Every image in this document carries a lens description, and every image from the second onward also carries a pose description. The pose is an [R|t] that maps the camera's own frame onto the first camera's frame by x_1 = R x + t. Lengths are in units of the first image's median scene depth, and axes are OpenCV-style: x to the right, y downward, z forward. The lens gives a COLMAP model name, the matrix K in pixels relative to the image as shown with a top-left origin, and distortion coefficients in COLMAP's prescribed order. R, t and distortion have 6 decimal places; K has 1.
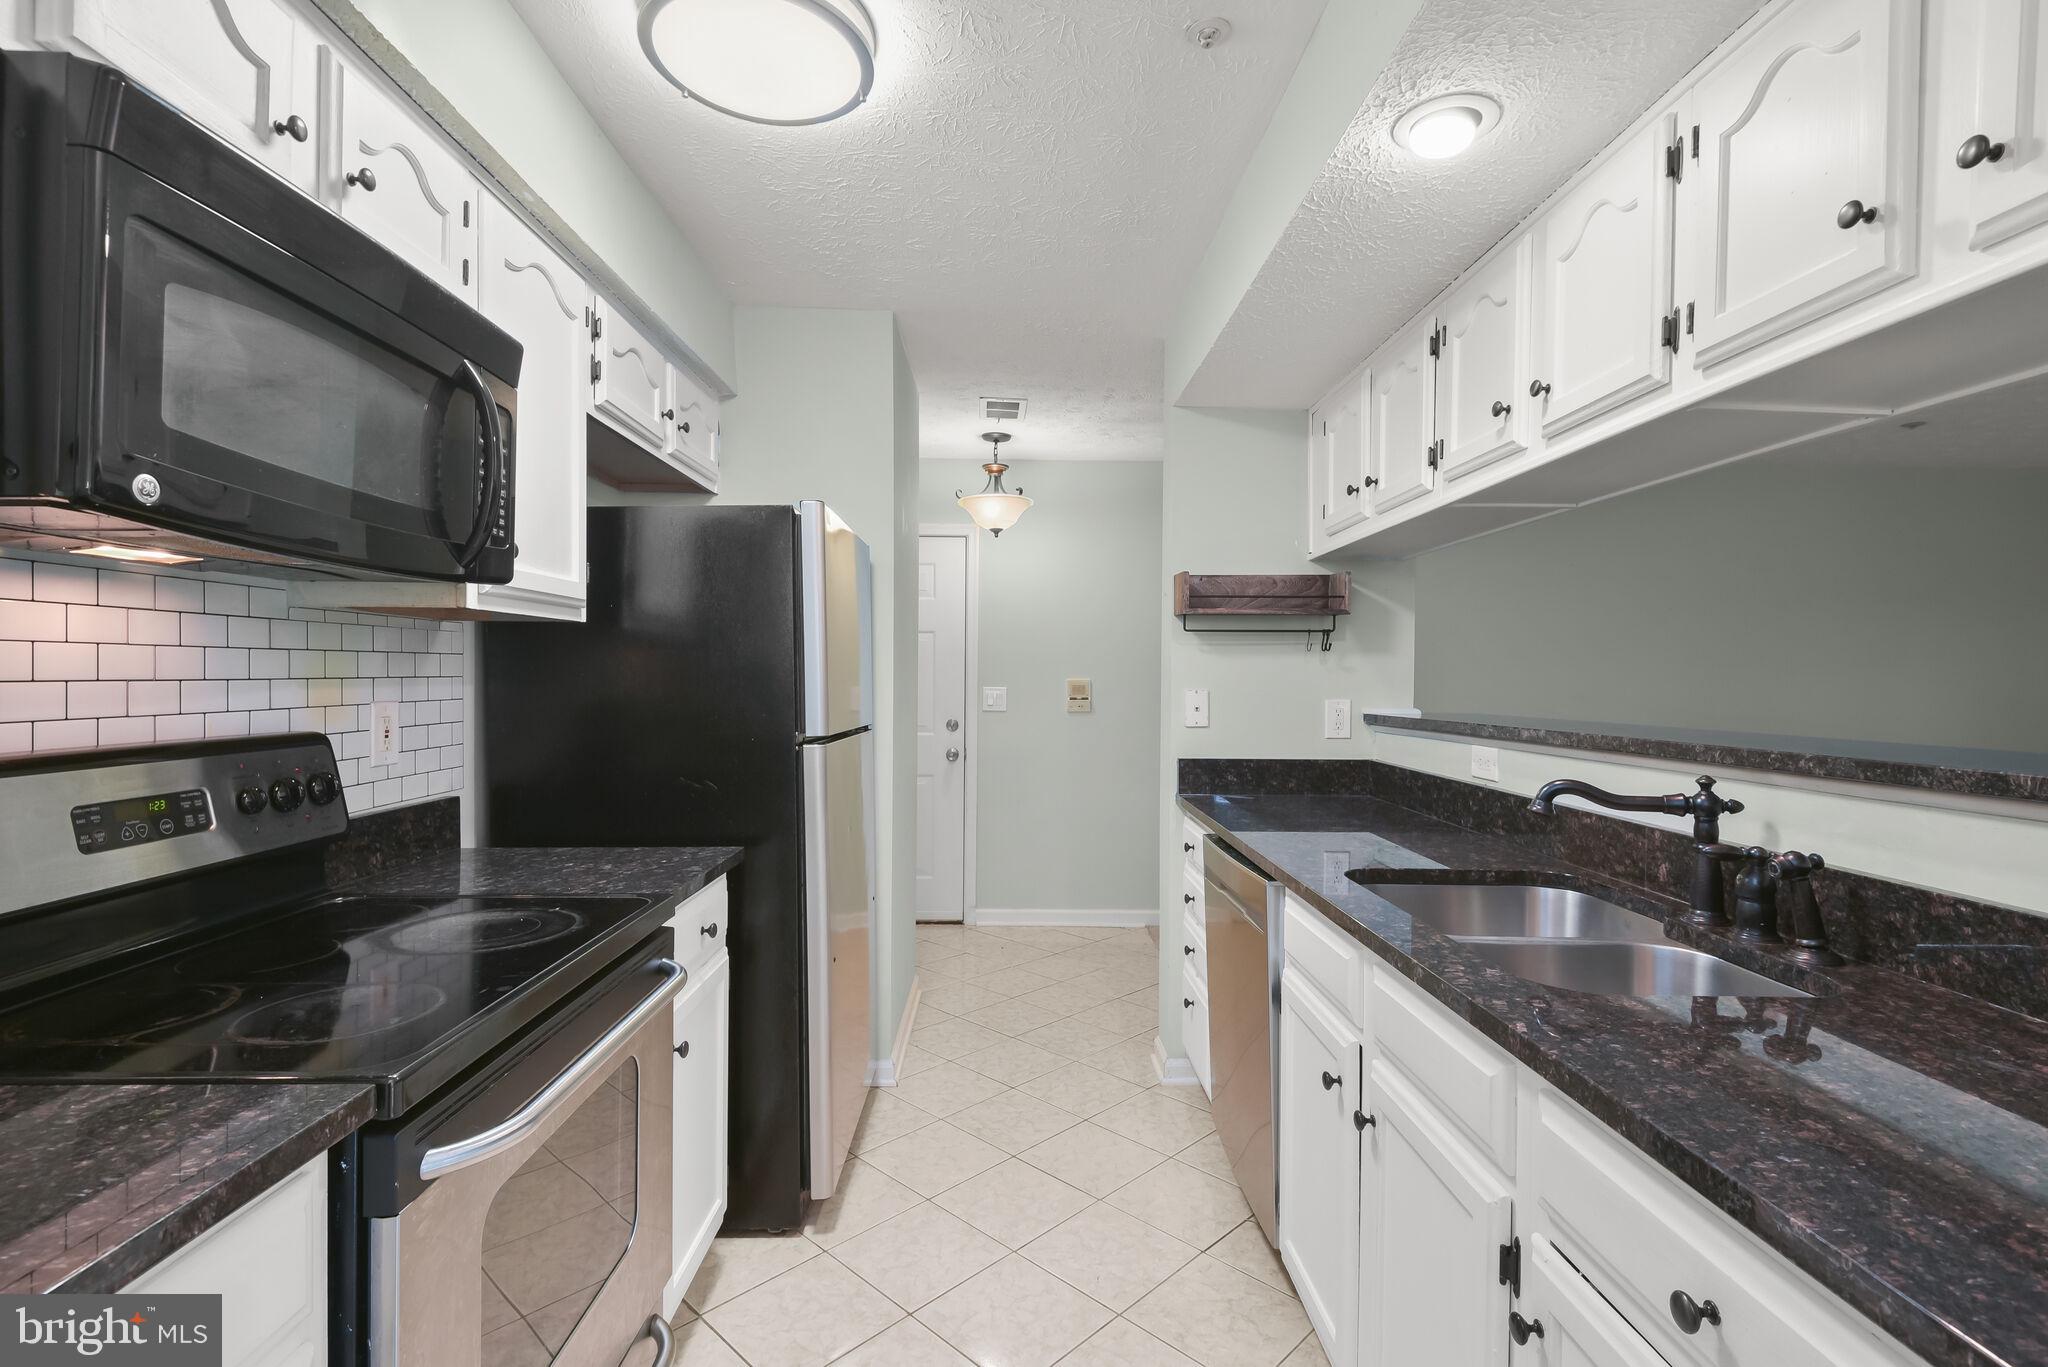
lens RADIAL K [[962.9, 0, 1027.8], [0, 962.9, 676.5], [0, 0, 1]] dist [0.026180, -0.017789]
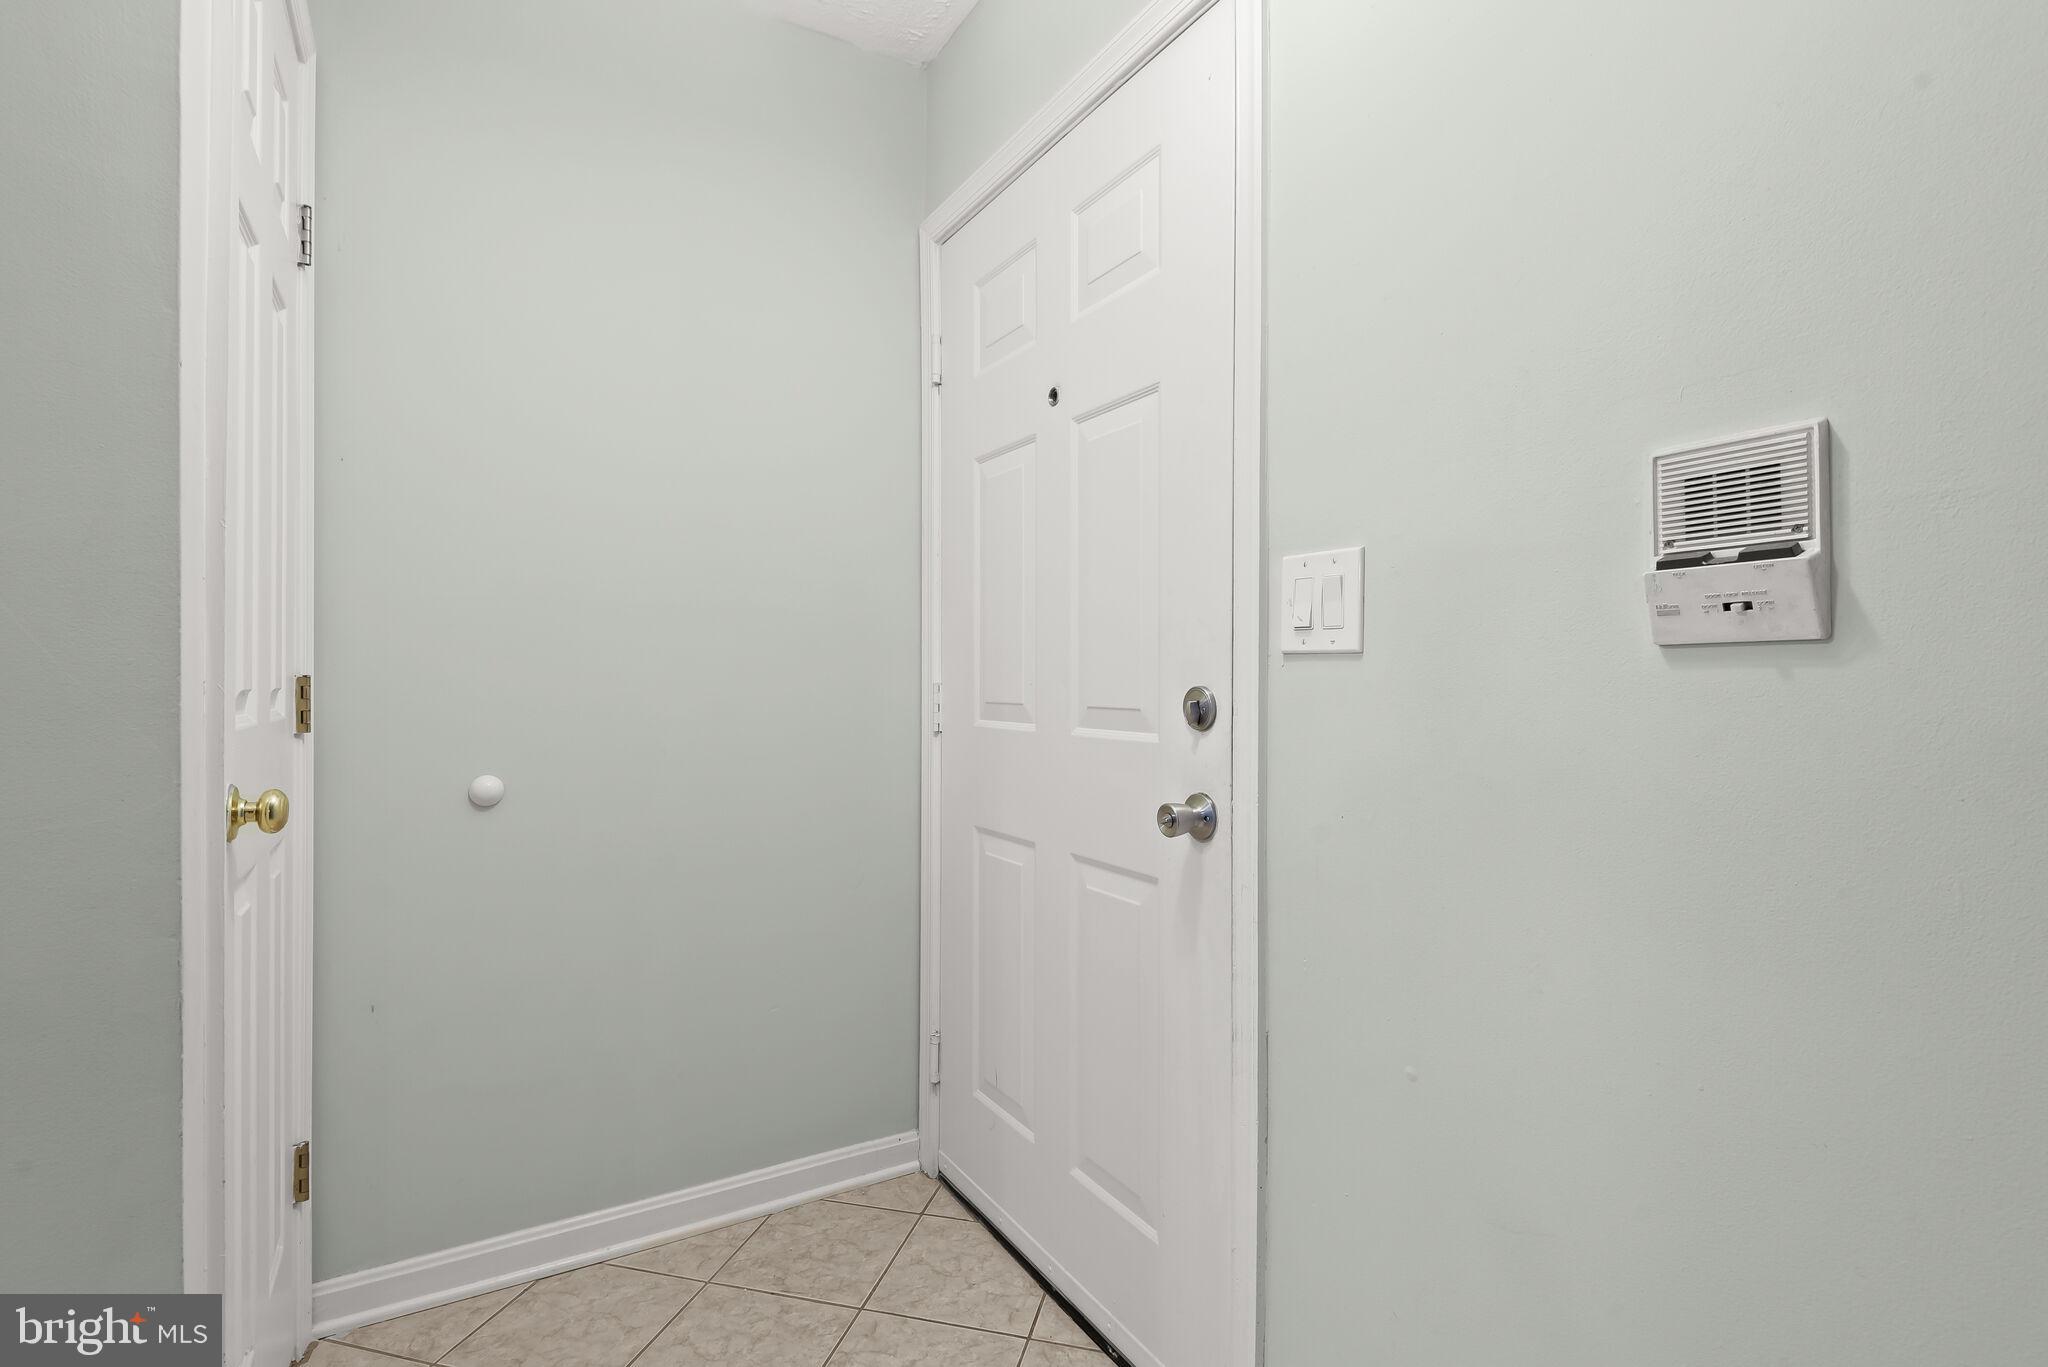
lens RADIAL K [[962.9, 0, 1011.4], [0, 962.9, 674.8], [0, 0, 1]] dist [0.026180, -0.017789]
pose [[0.489285, -0.005534, -0.872106, 0.301148], [0.001878, 0.999984, -0.005292, 0.097251], [0.872122, 0.000951, 0.489288, 1.872151]]
